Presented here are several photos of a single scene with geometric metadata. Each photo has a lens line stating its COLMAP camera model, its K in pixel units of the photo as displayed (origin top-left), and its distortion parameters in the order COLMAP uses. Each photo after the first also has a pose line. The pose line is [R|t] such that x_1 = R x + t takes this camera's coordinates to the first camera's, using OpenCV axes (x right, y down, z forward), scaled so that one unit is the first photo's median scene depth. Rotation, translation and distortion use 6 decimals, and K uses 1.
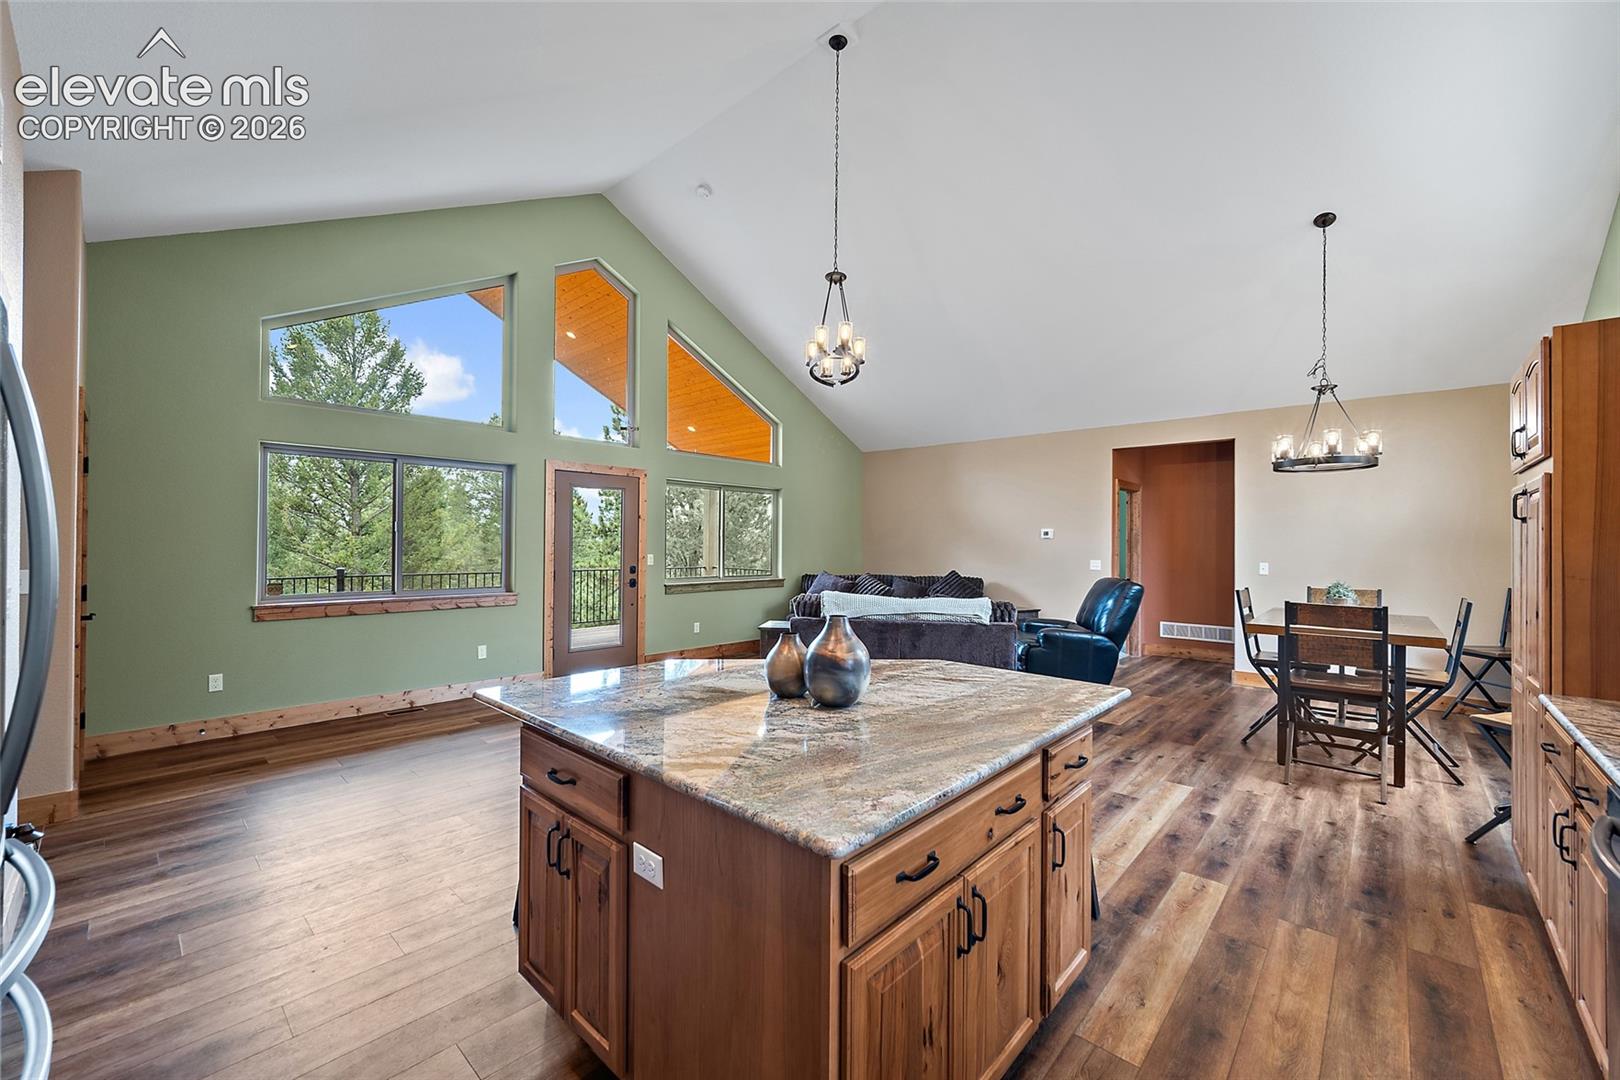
lens RADIAL K [[643.3, 0, 804.7], [0, 643.3, 535.6], [0, 0, 1]] dist [-0.002007, -0.000262]
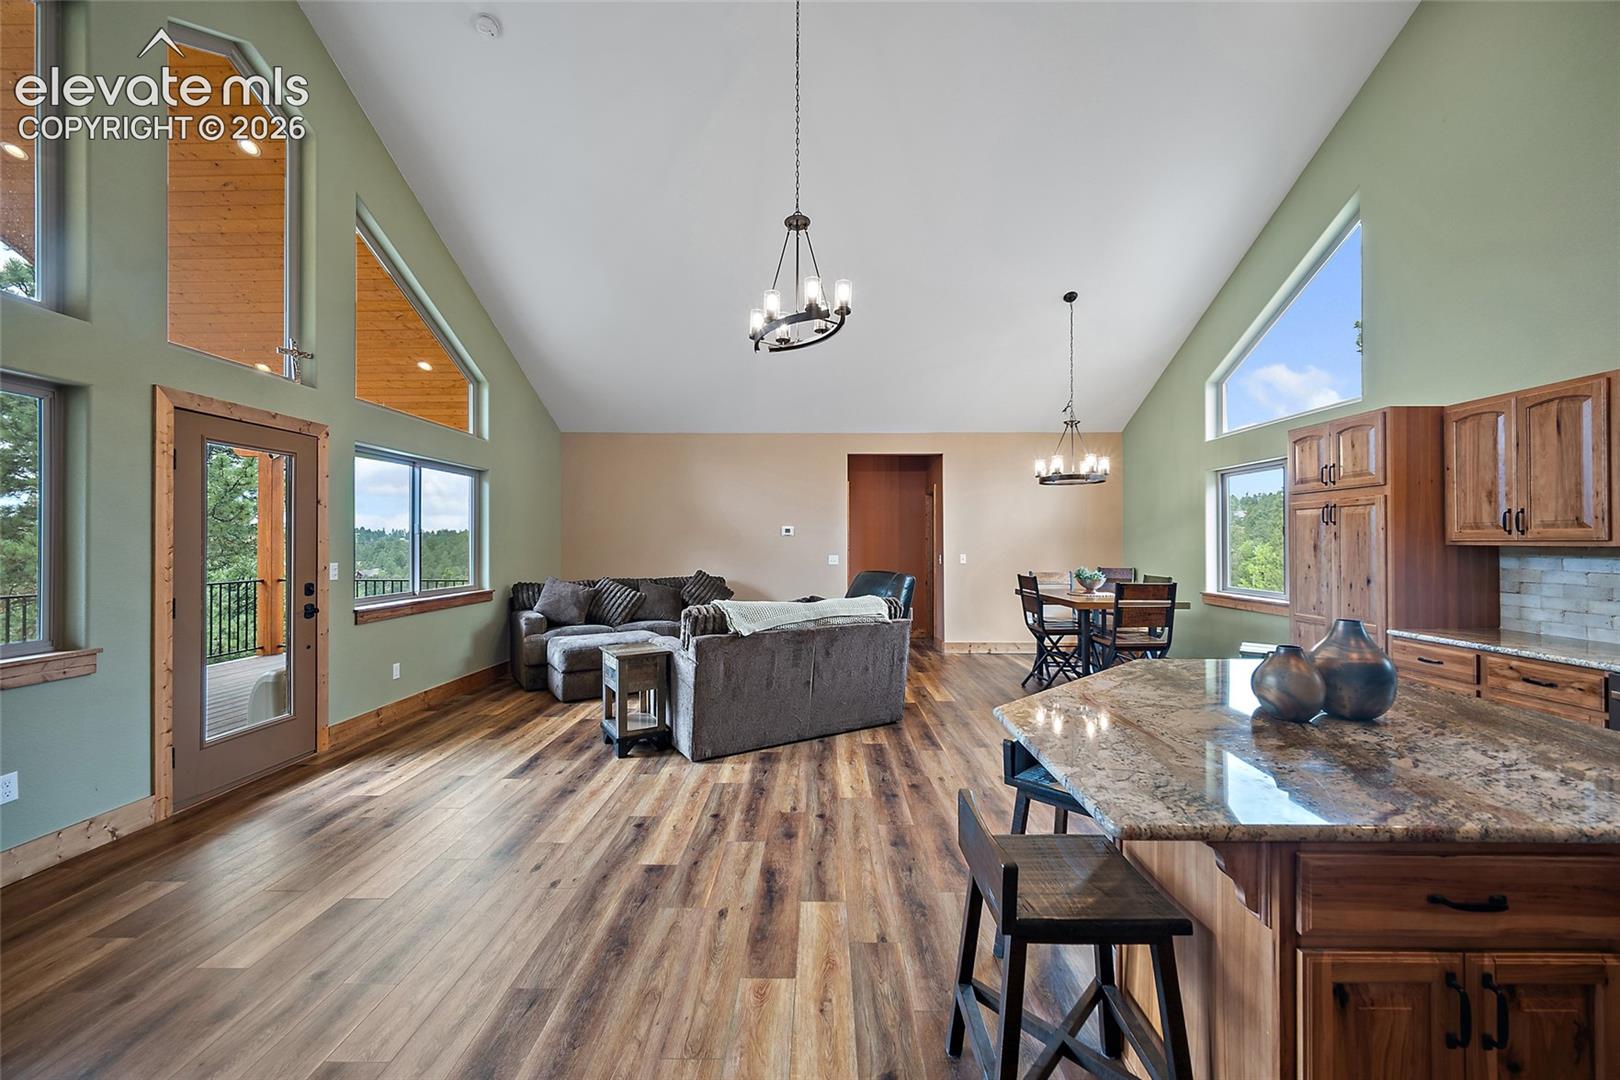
lens RADIAL K [[643.3, 0, 811.0], [0, 643.3, 536.3], [0, 0, 1]] dist [-0.002007, -0.000262]
pose [[0.740955, -0.002947, 0.671549, -0.322641], [0.000003, 0.999990, 0.004385, 0.000885], [-0.671555, -0.003247, 0.740947, 0.239048]]
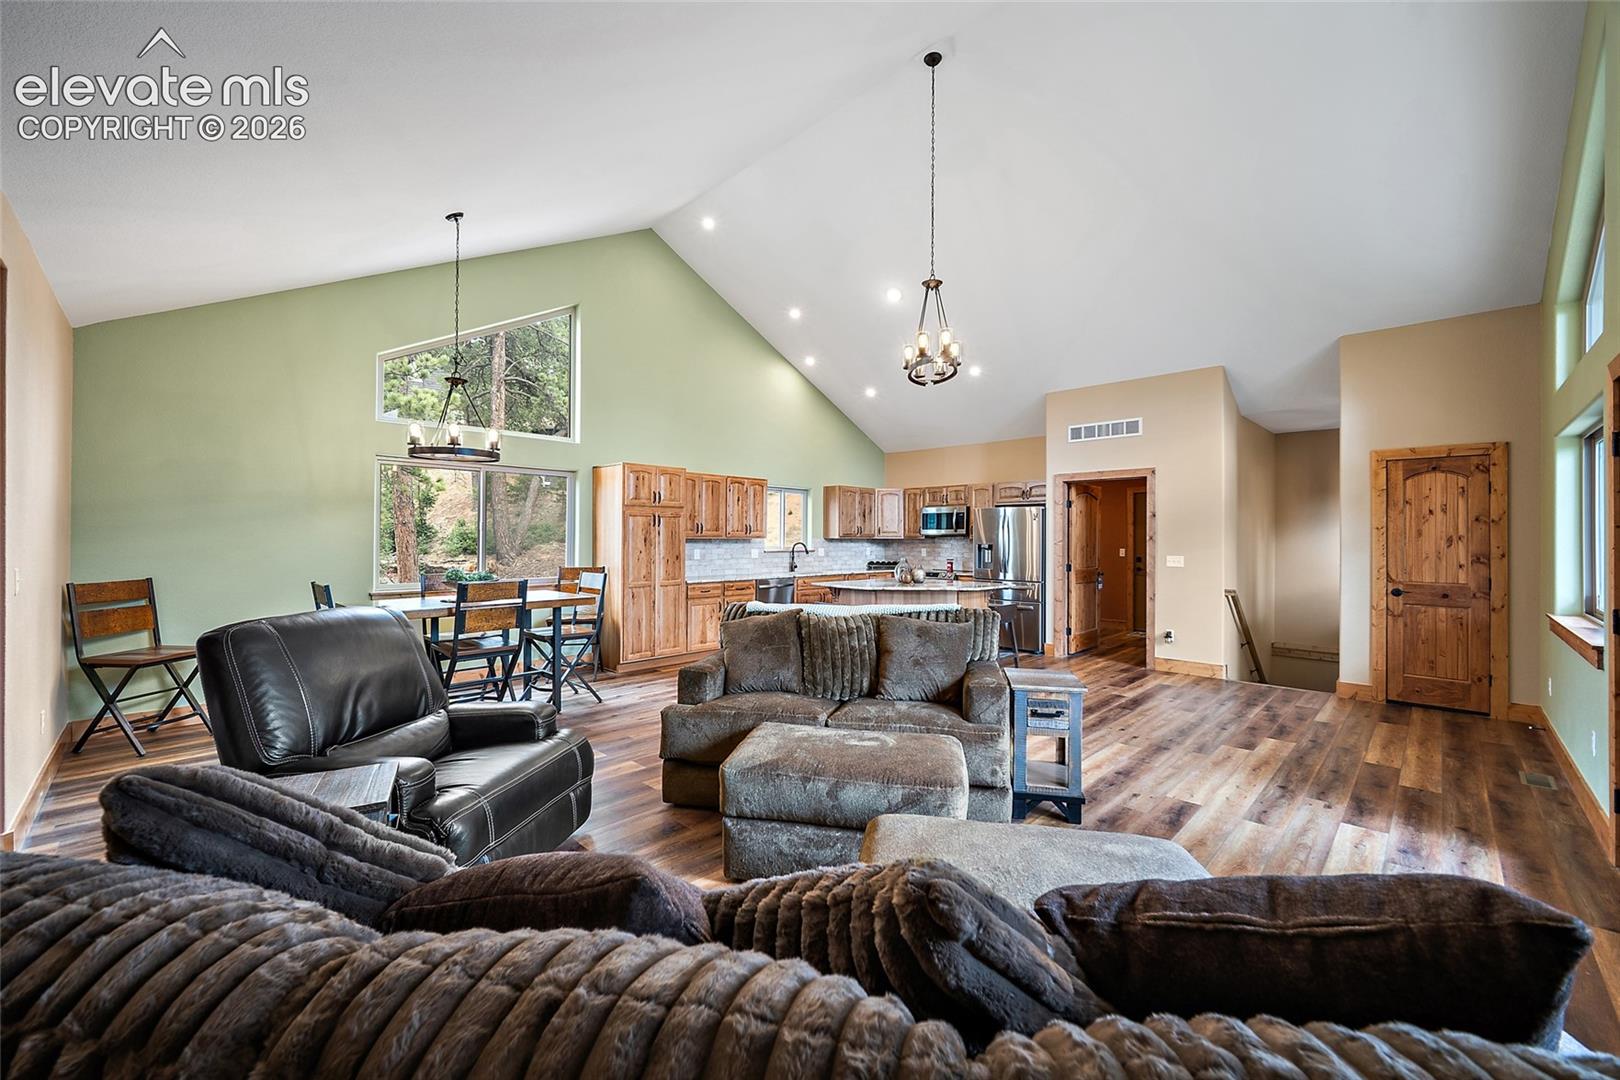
lens RADIAL K [[643.3, 0, 816.1], [0, 643.3, 538.5], [0, 0, 1]] dist [-0.002007, -0.000262]
pose [[-0.999769, -0.014860, 0.015501, 0.137189], [-0.014974, 0.999861, -0.007273, 0.014515], [-0.015390, -0.007503, -0.999853, 1.311109]]
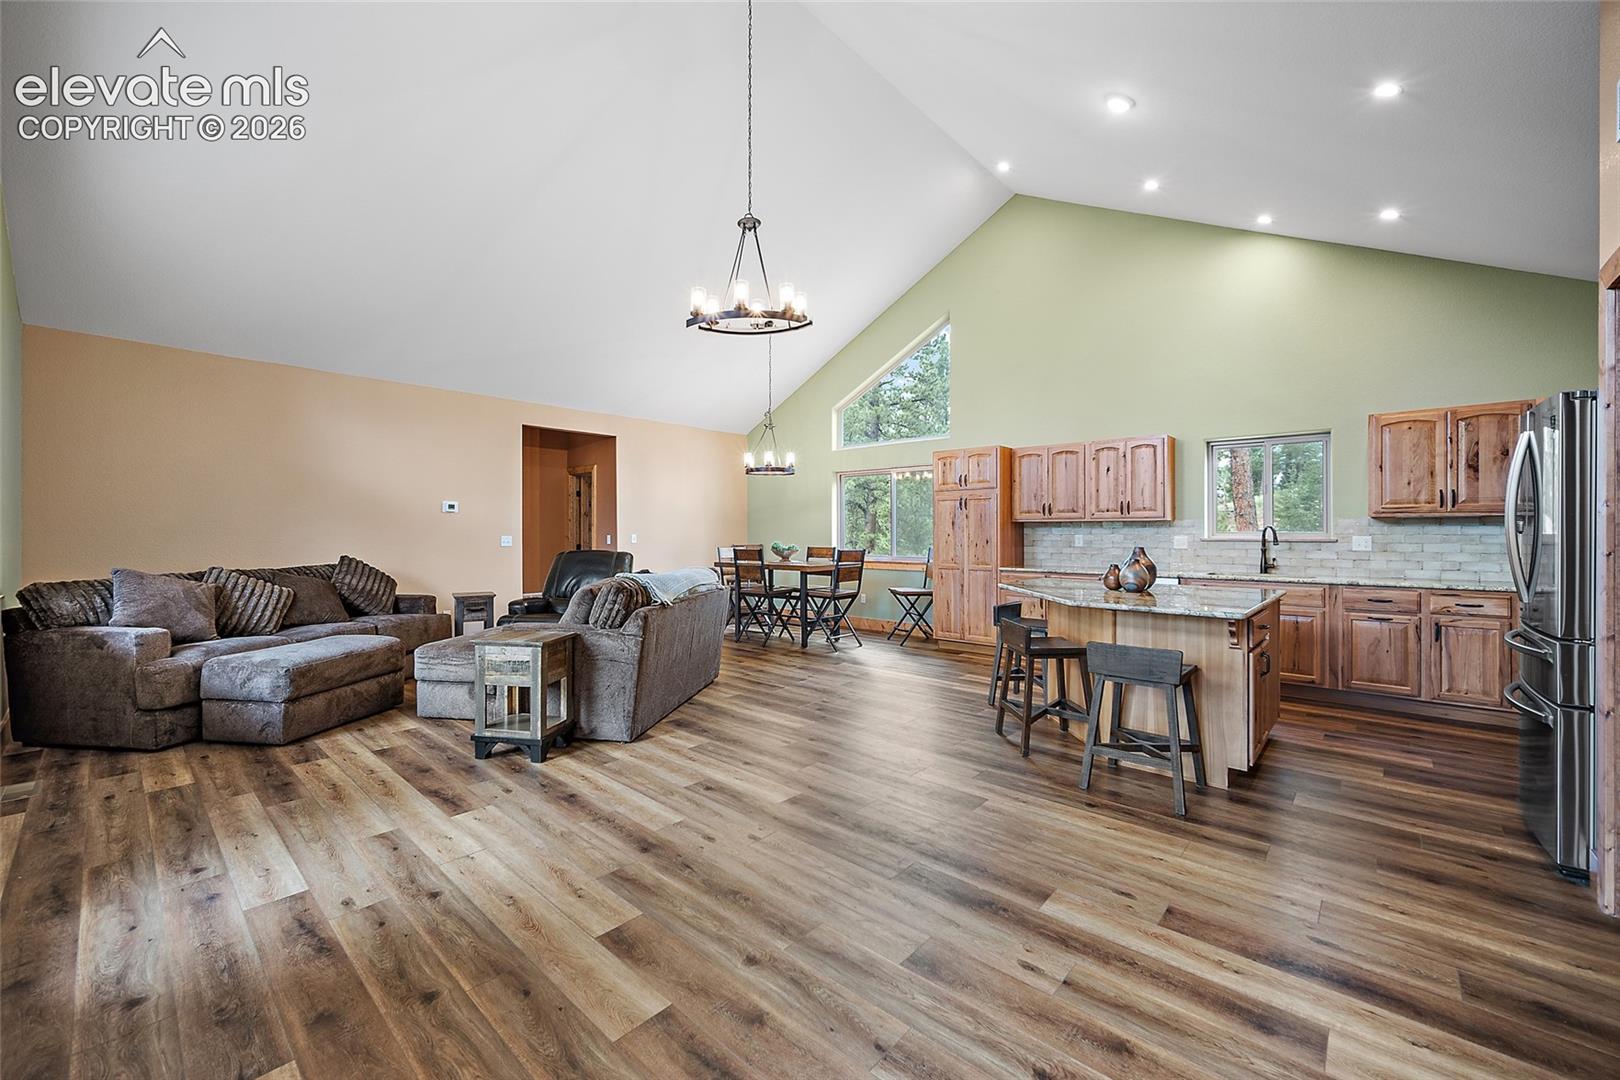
lens RADIAL K [[643.3, 0, 816.6], [0, 643.3, 536.2], [0, 0, 1]] dist [-0.002007, -0.000262]
pose [[-0.025480, -0.015849, 0.999550, -0.566518], [-0.010279, 0.999826, 0.015591, 0.019665], [-0.999622, -0.009877, -0.025638, 0.595220]]
